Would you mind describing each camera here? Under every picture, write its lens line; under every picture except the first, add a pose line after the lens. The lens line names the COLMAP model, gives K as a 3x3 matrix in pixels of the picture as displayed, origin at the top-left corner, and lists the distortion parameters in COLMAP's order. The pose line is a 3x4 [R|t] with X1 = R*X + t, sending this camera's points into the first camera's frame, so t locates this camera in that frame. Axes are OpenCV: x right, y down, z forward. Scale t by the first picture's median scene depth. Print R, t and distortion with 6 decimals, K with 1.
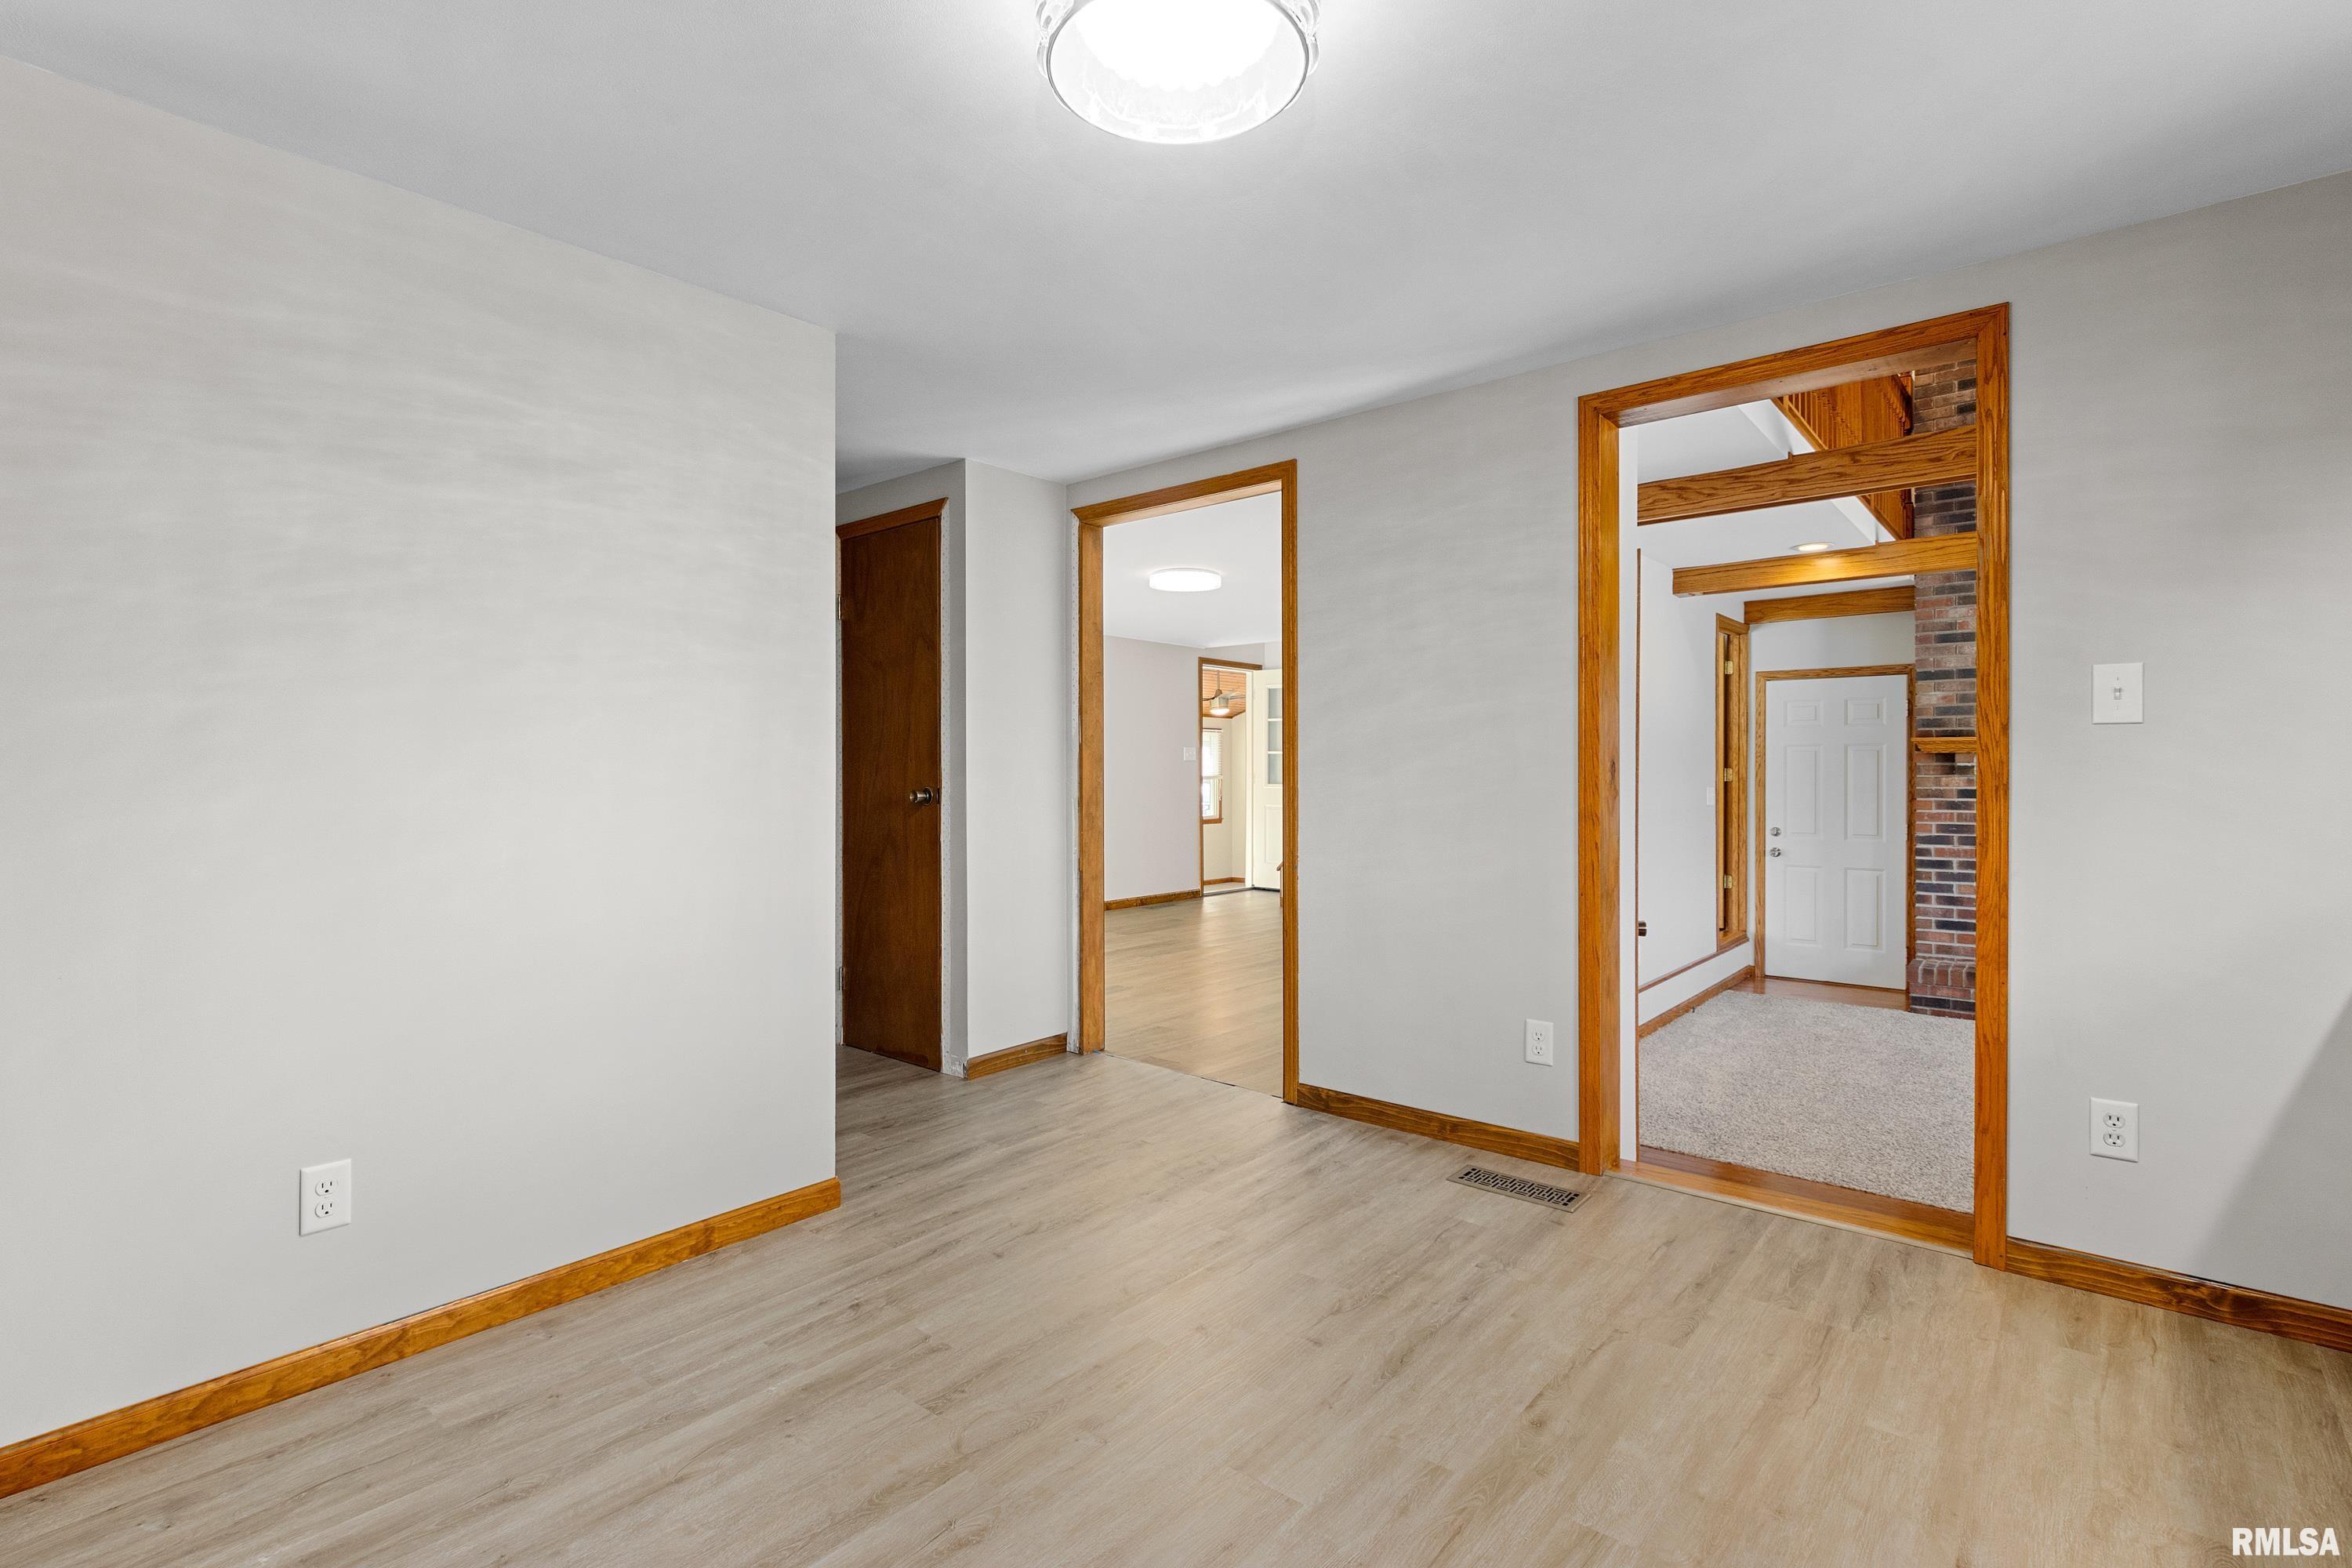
lens RADIAL K [[1094.8, 0, 1141.1], [0, 1094.8, 776.5], [0, 0, 1]] dist [-0.018140, -0.000117]
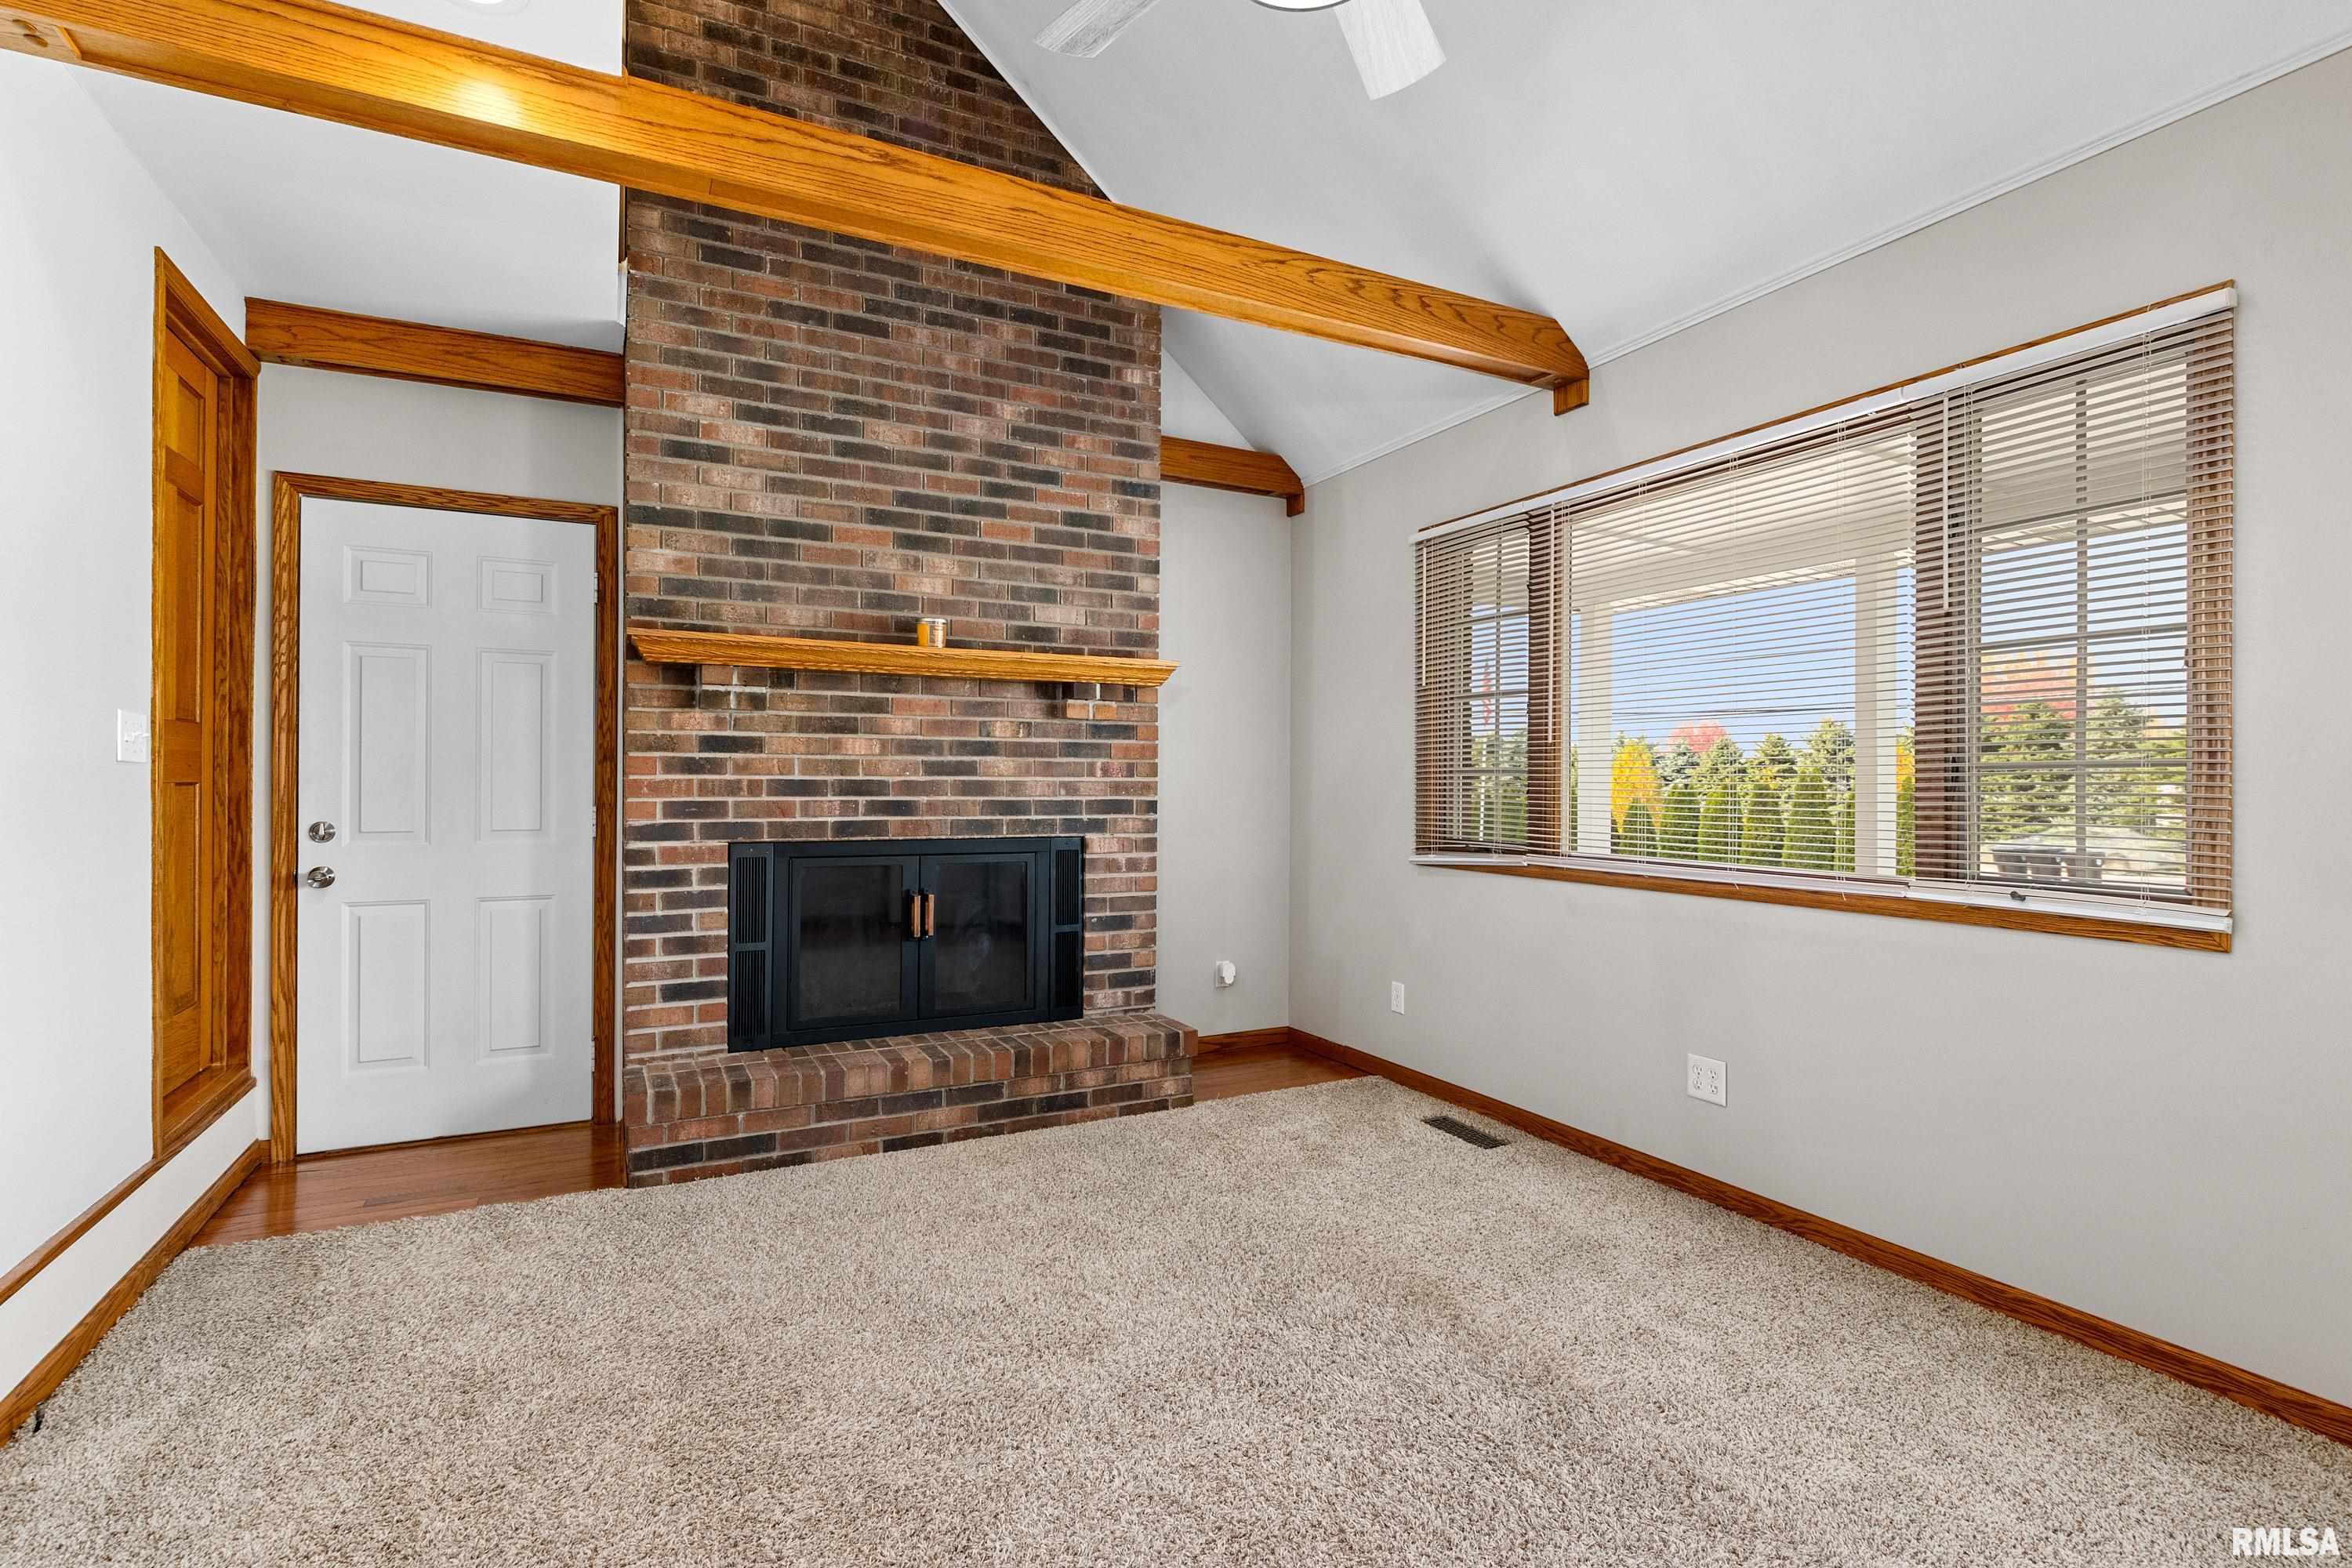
lens RADIAL K [[1098.4, 0, 1157.2], [0, 1098.4, 777.0], [0, 0, 1]] dist [0.001654, -0.003041]
pose [[0.369384, 0.005186, 0.929262, 0.328544], [0.000889, 0.999982, -0.005934, 0.035334], [-0.929276, 0.003018, 0.369373, 0.581759]]
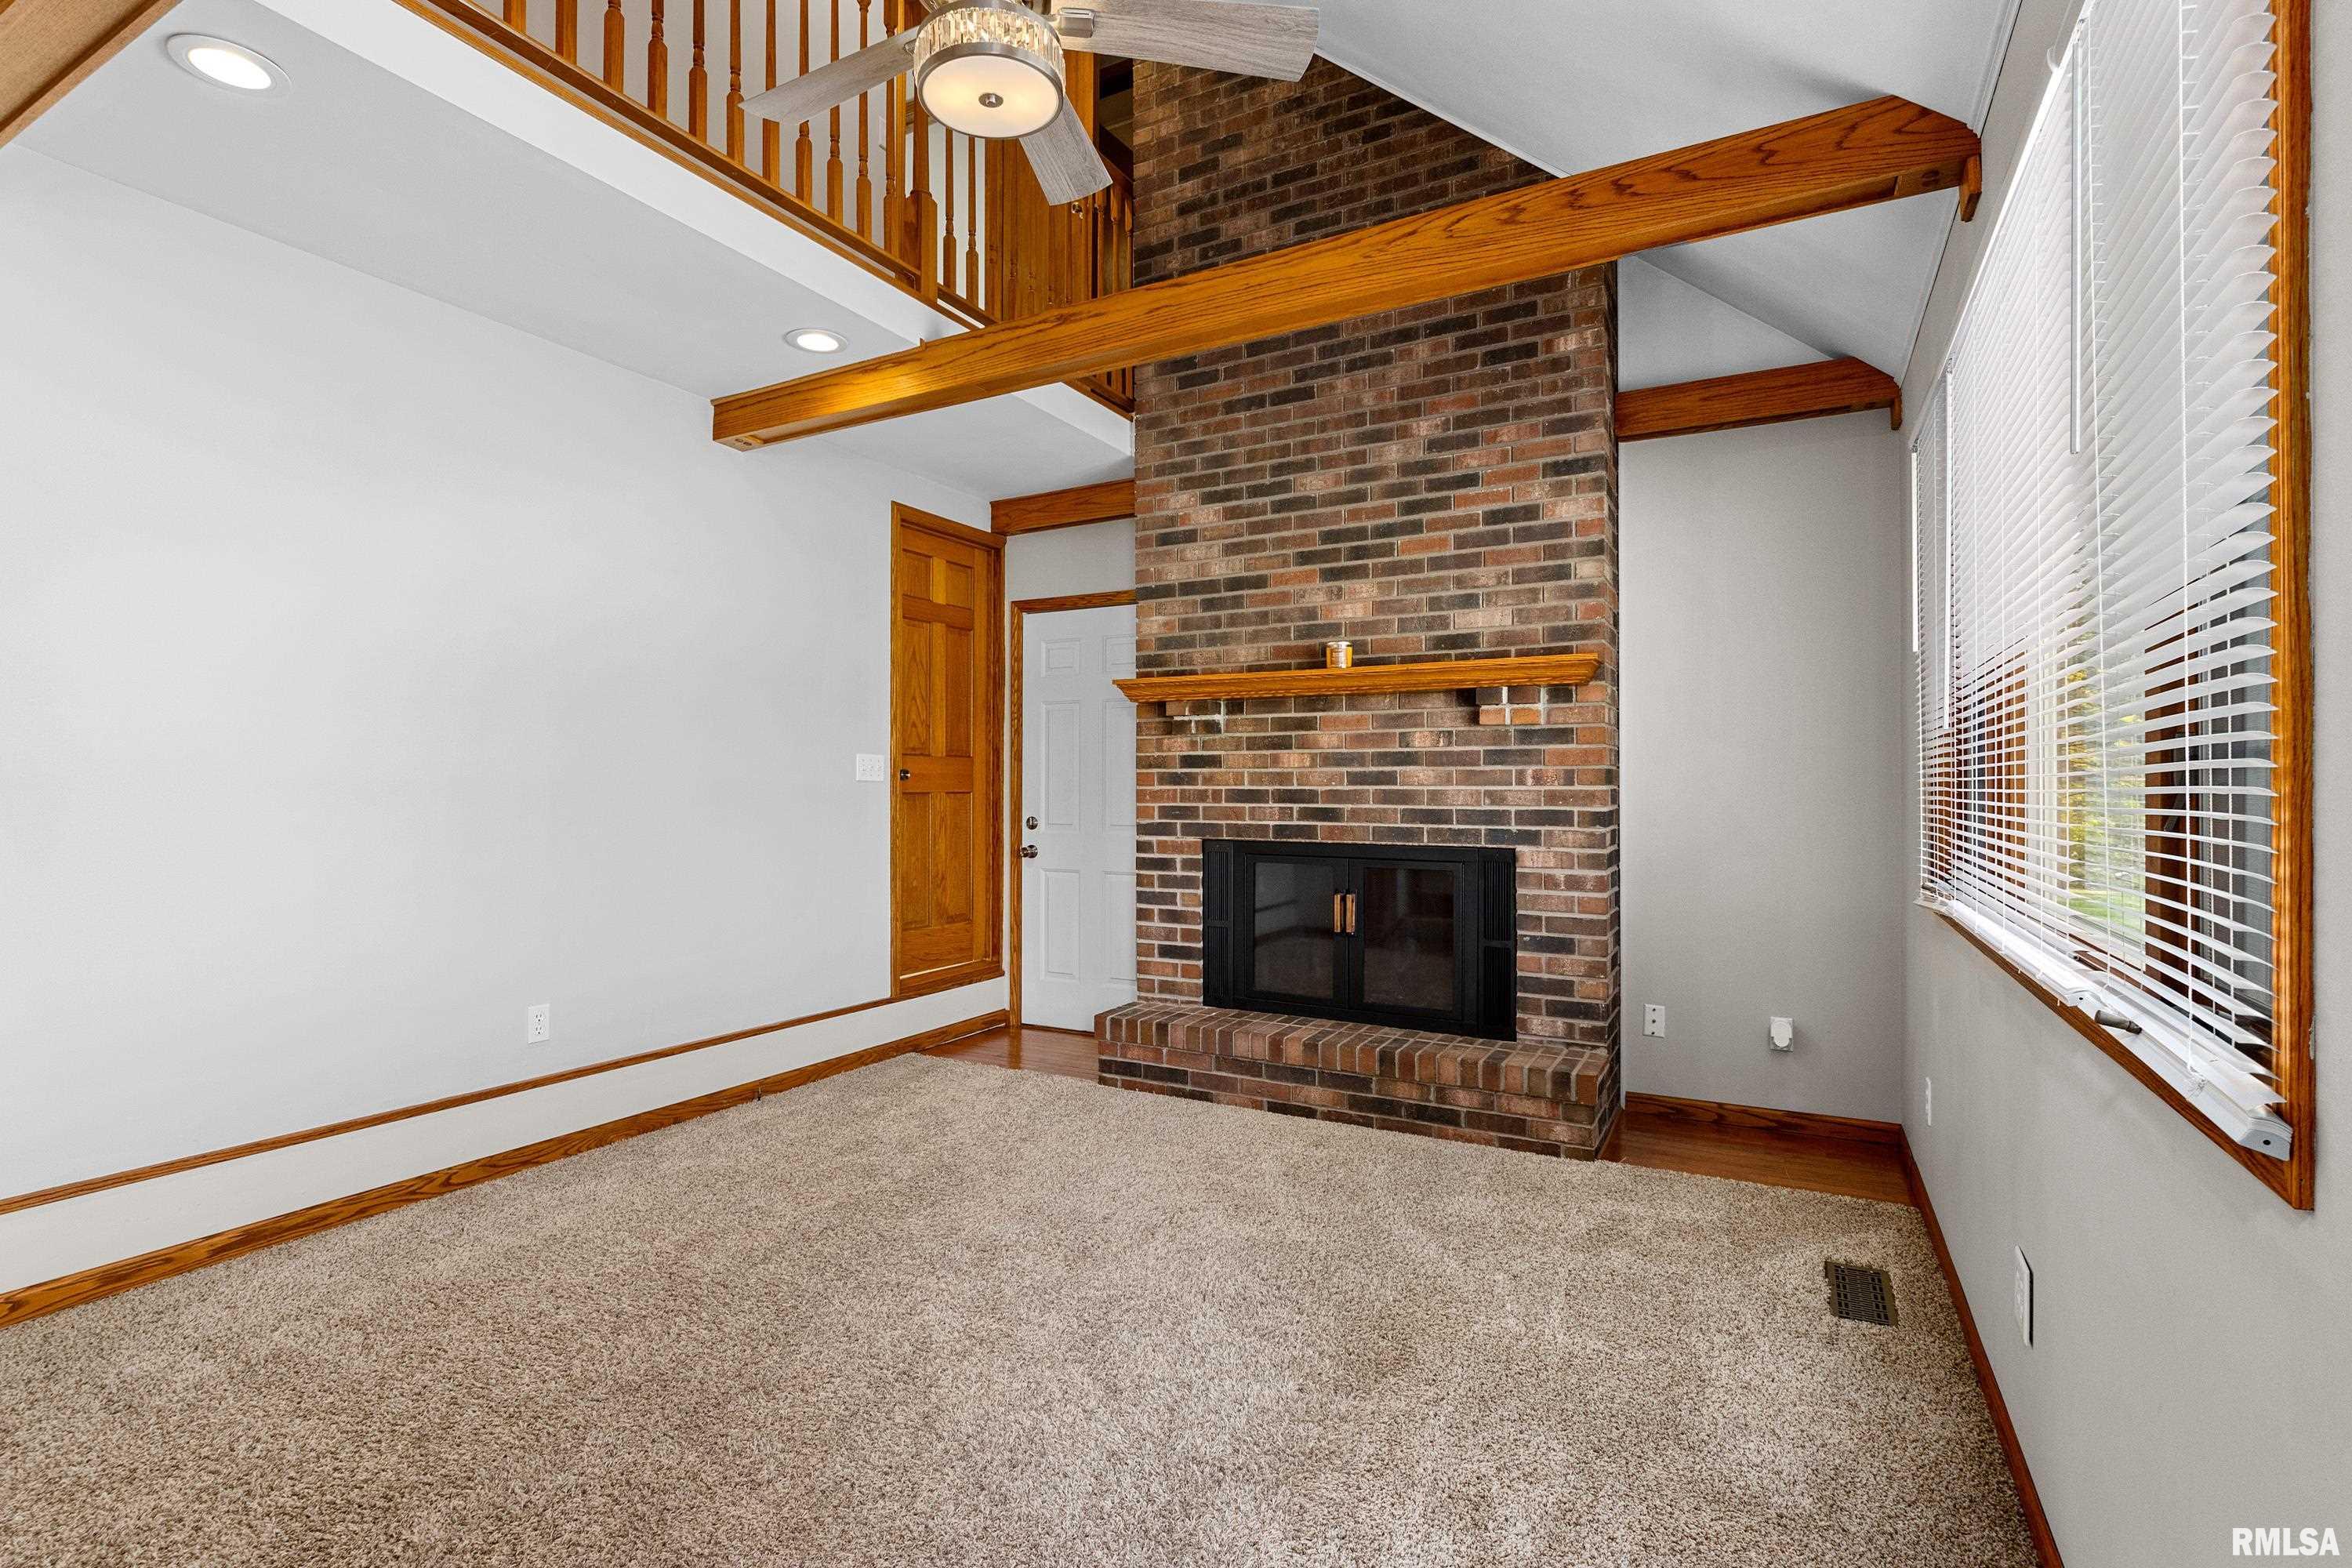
lens RADIAL K [[1098.4, 0, 1157.2], [0, 1098.4, 777.0], [0, 0, 1]] dist [0.001654, -0.003041]
pose [[0.978281, 0.003120, 0.207260, 0.586059], [0.000115, 0.999878, -0.015598, 0.036186], [-0.207283, 0.015283, 0.978162, 0.310872]]
